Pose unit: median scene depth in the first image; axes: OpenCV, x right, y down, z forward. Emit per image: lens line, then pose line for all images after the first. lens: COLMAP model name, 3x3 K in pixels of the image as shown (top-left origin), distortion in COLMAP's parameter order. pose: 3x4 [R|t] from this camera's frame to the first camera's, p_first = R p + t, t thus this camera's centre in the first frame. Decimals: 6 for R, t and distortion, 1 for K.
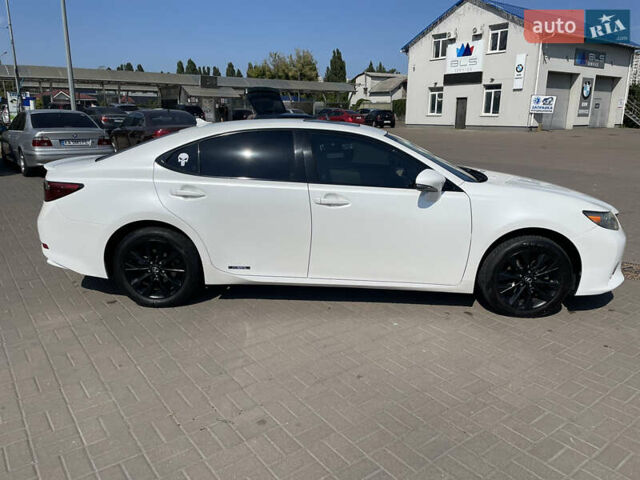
lens RADIAL K [[485.0, 0, 323.8], [0, 485.0, 237.9], [0, 0, 1]] dist [0.090387, -0.123012]
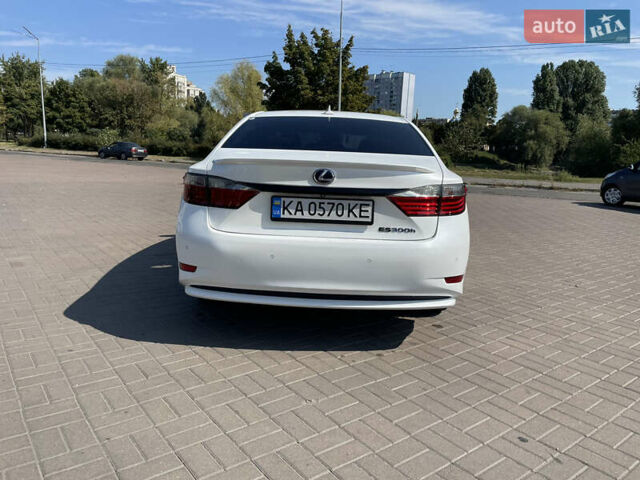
lens RADIAL K [[485.0, 0, 323.8], [0, 485.0, 237.9], [0, 0, 1]] dist [0.090387, -0.123012]
pose [[-0.022586, -0.183830, 0.982699, -0.181183], [0.209848, 0.960180, 0.184441, -0.030305], [-0.977473, 0.210383, 0.016889, 0.171869]]
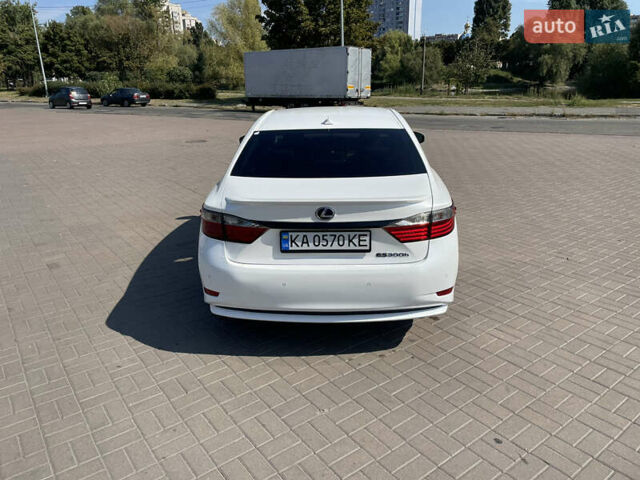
lens RADIAL K [[485.0, 0, 323.8], [0, 485.0, 237.9], [0, 0, 1]] dist [0.090387, -0.123012]
pose [[-0.012612, -0.320304, 0.947231, -0.188214], [0.264721, 0.912436, 0.312063, -0.052336], [-0.964242, 0.254688, 0.073283, 0.164939]]
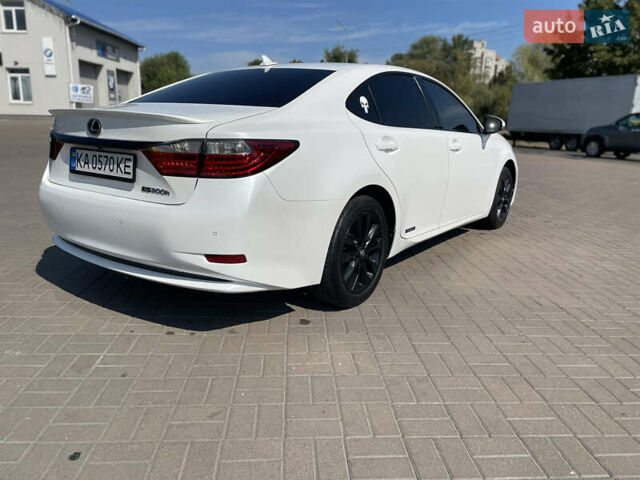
lens RADIAL K [[485.0, 0, 323.8], [0, 485.0, 237.9], [0, 0, 1]] dist [0.090387, -0.123012]
pose [[0.542257, -0.191852, 0.818016, -0.140764], [0.187187, 0.976698, 0.104984, -0.006722], [-0.819096, 0.096194, 0.565534, 0.090044]]
